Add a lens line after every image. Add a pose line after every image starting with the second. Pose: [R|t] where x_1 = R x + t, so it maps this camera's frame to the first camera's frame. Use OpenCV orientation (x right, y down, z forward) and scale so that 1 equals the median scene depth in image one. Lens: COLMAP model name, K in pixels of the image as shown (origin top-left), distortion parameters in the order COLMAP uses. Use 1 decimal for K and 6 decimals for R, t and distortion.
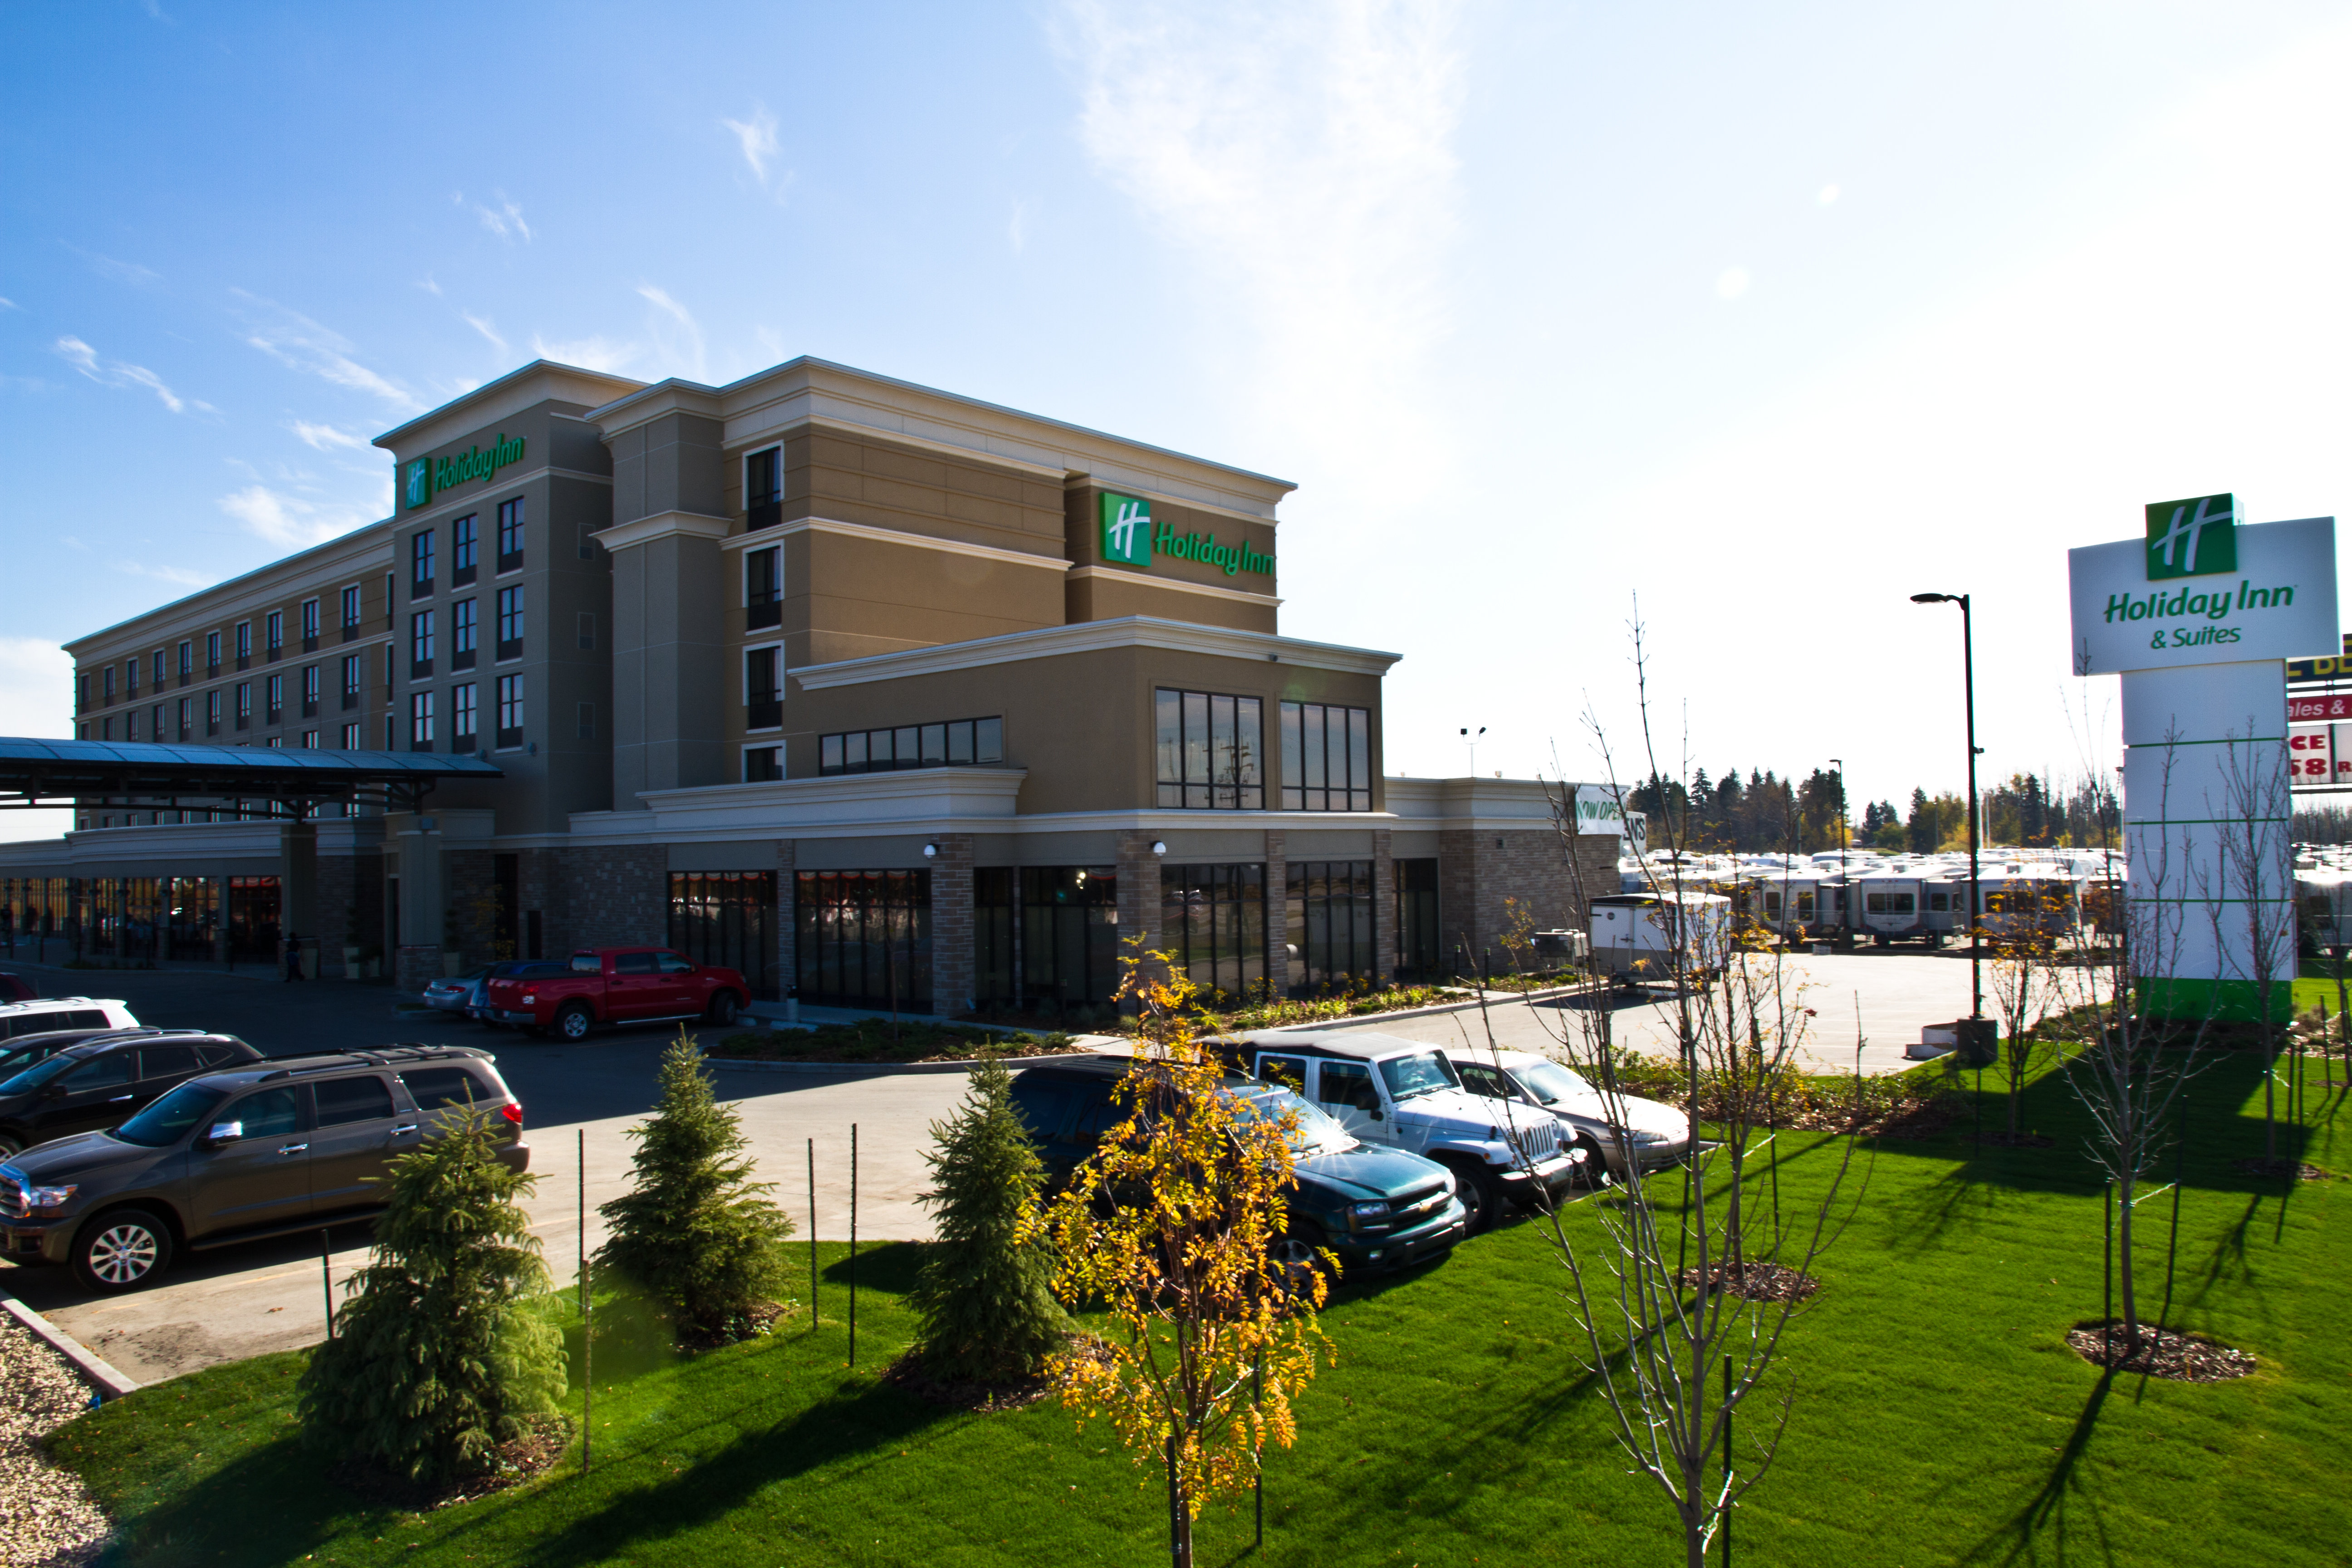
lens RADIAL K [[1622.9, 0, 1181.4], [0, 1622.9, 804.7], [0, 0, 1]] dist [-0.113052, 0.081662]
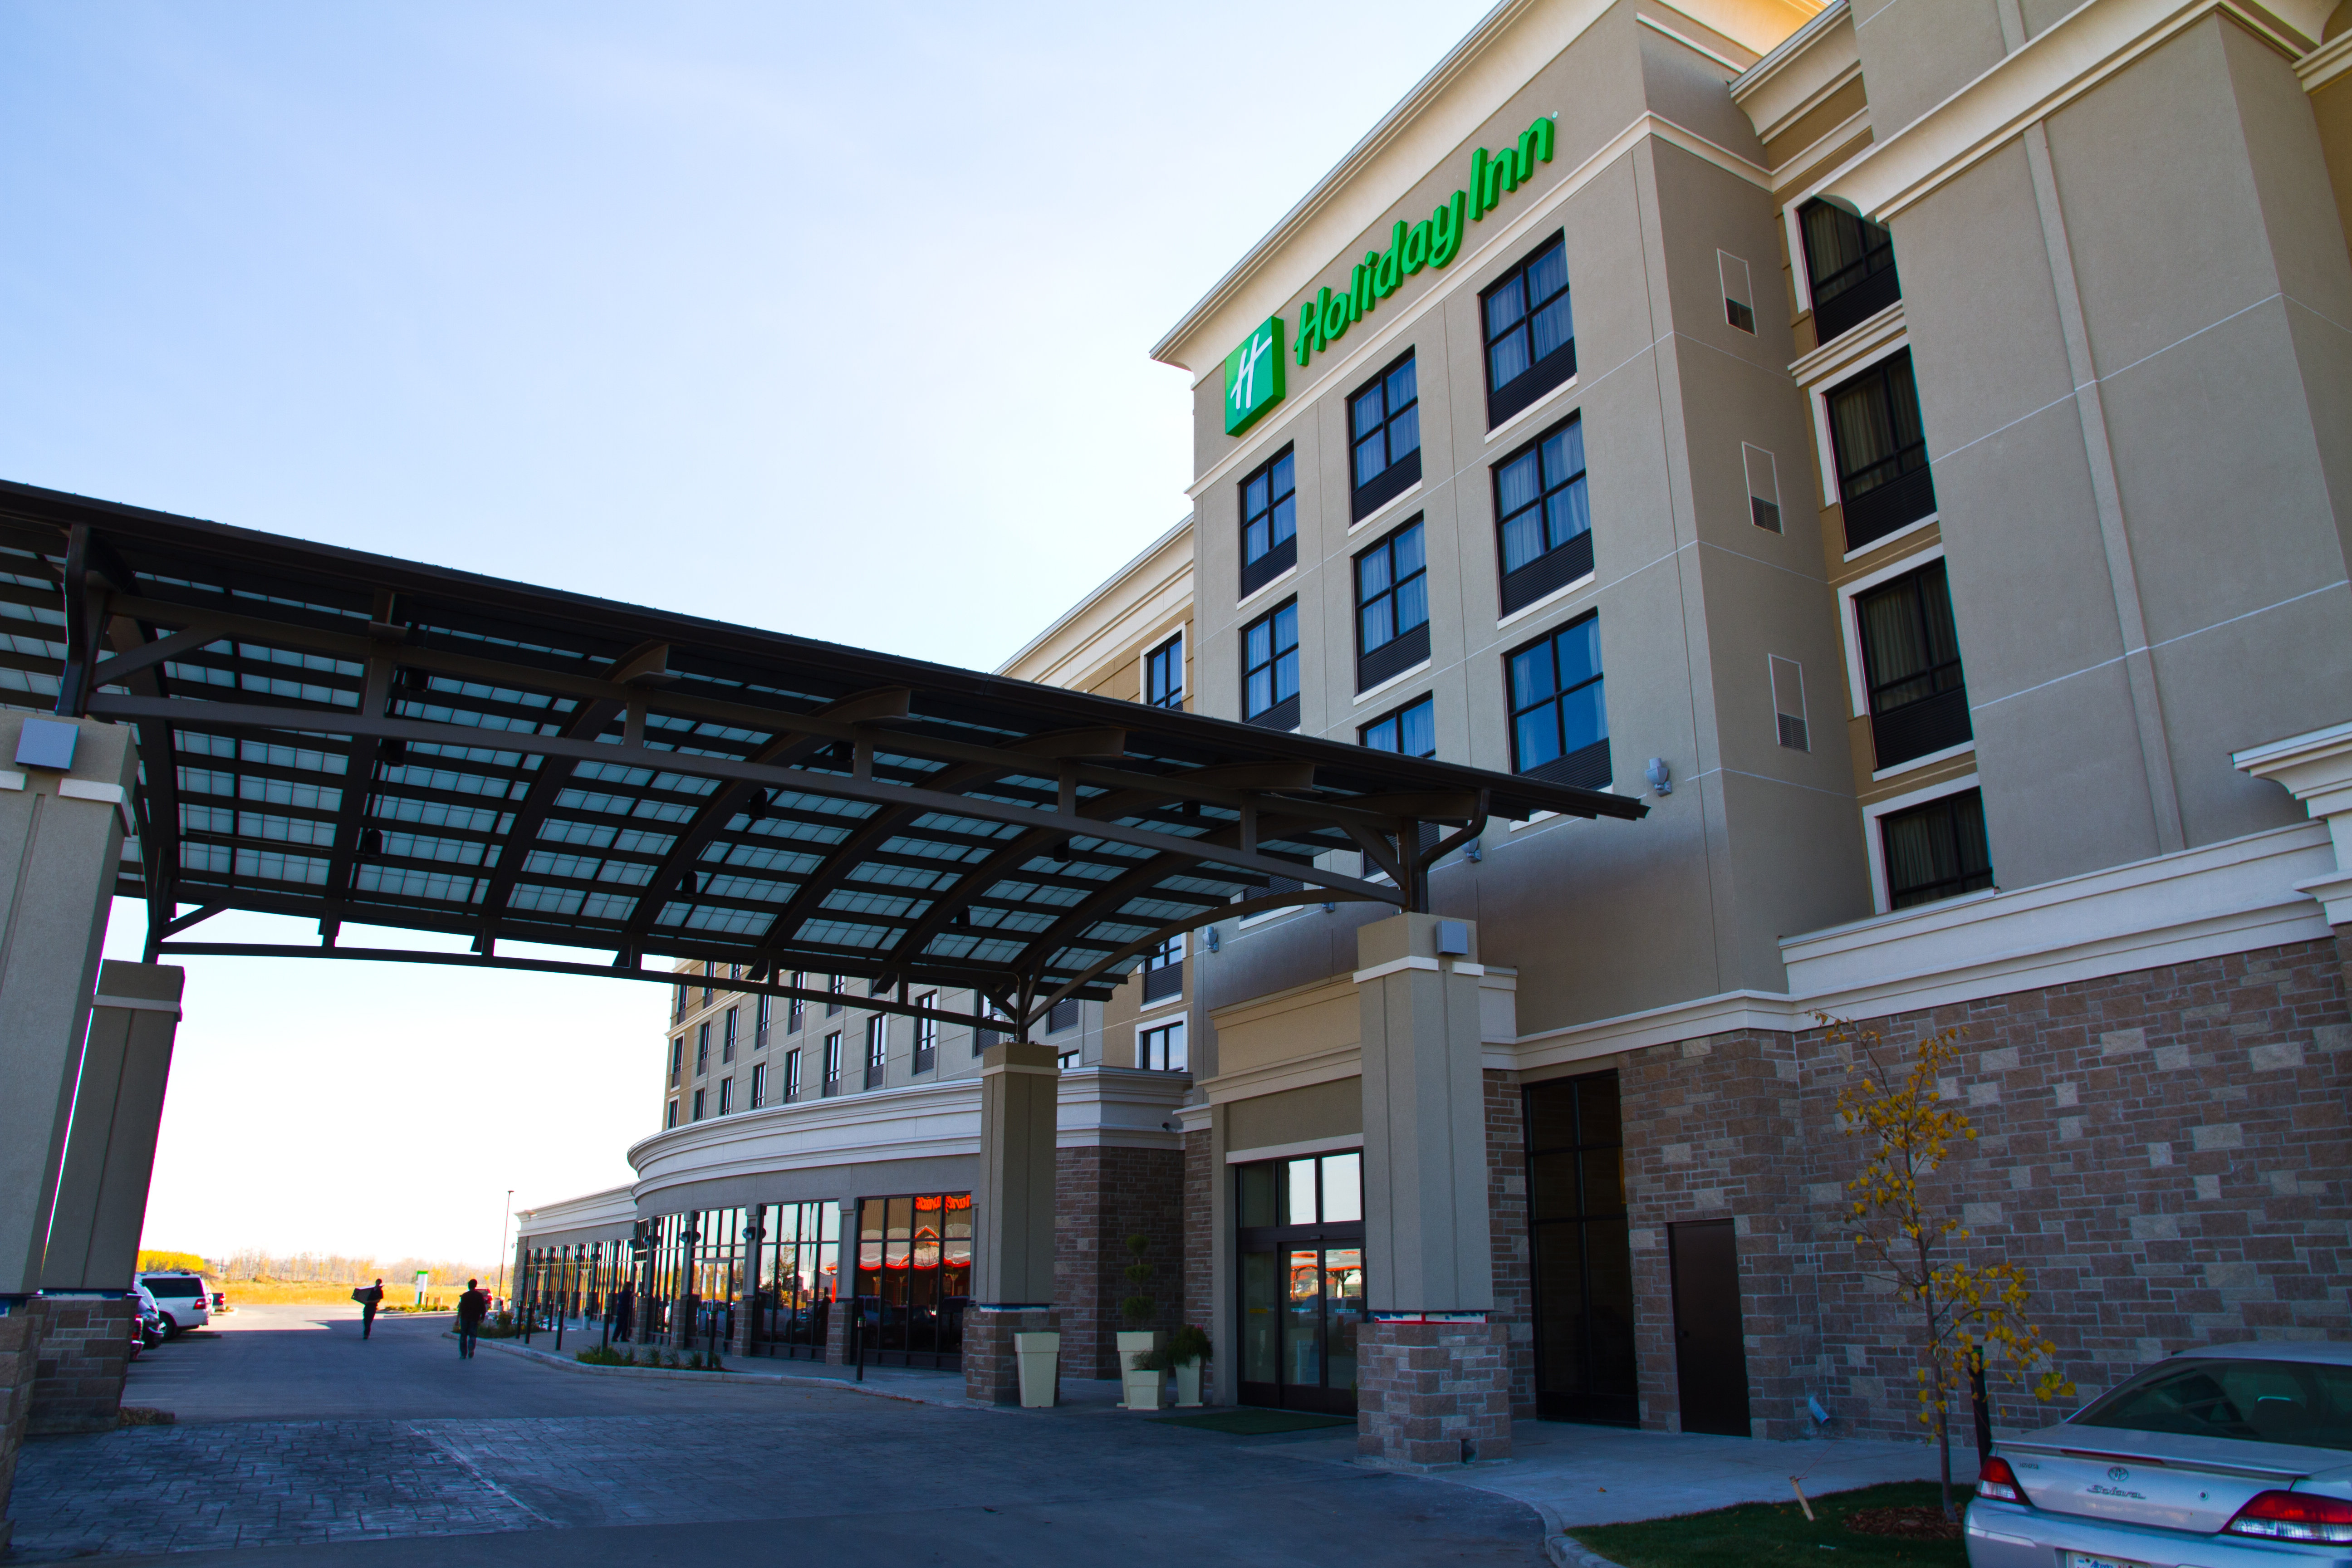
lens RADIAL K [[1620.3, 0, 1172.7], [0, 1620.3, 797.3], [0, 0, 1]] dist [-0.113873, 0.080657]
pose [[0.944882, -0.078125, -0.317955, -0.977437], [-0.008504, 0.964931, -0.262367, 0.170775], [0.327302, 0.250610, 0.911081, 1.538083]]
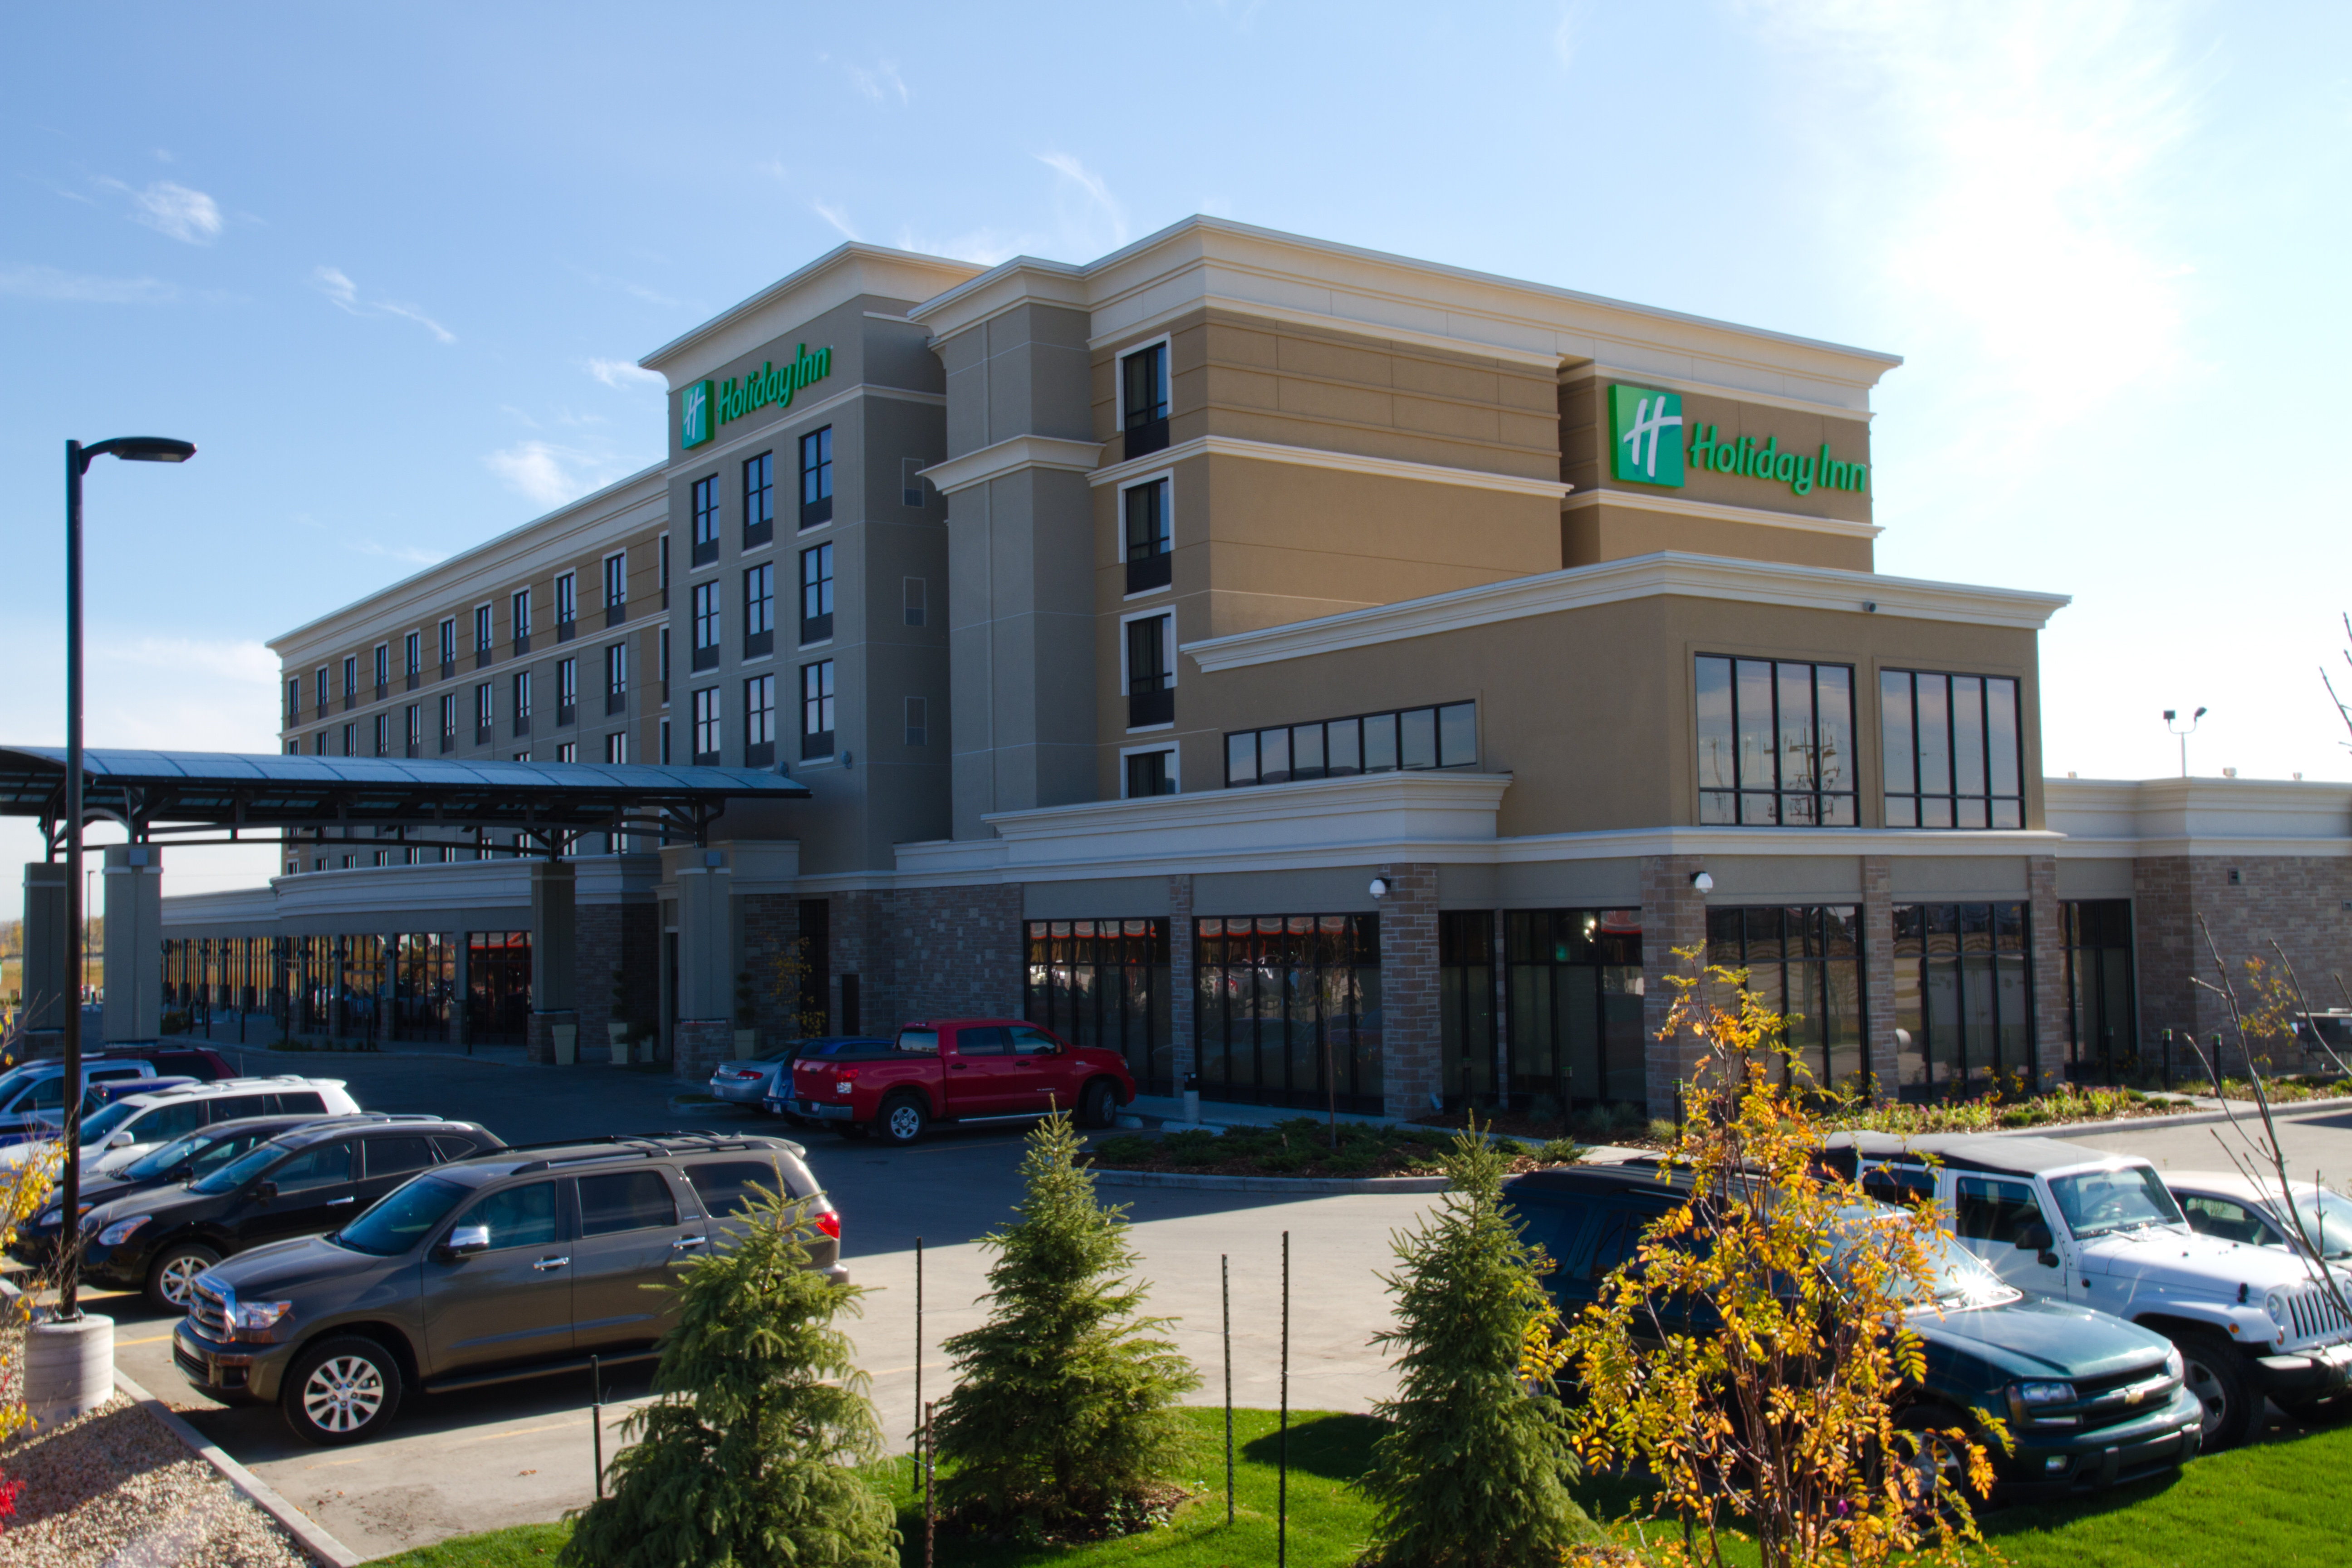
lens RADIAL K [[2263.1, 0, 1193.4], [0, 2263.1, 795.6], [0, 0, 1]] dist [-0.014140, 0.159911]
pose [[0.973008, -0.012592, -0.230429, -0.004418], [0.007874, 0.999740, -0.021379, 0.015382], [0.230638, 0.018988, 0.972854, -0.001967]]
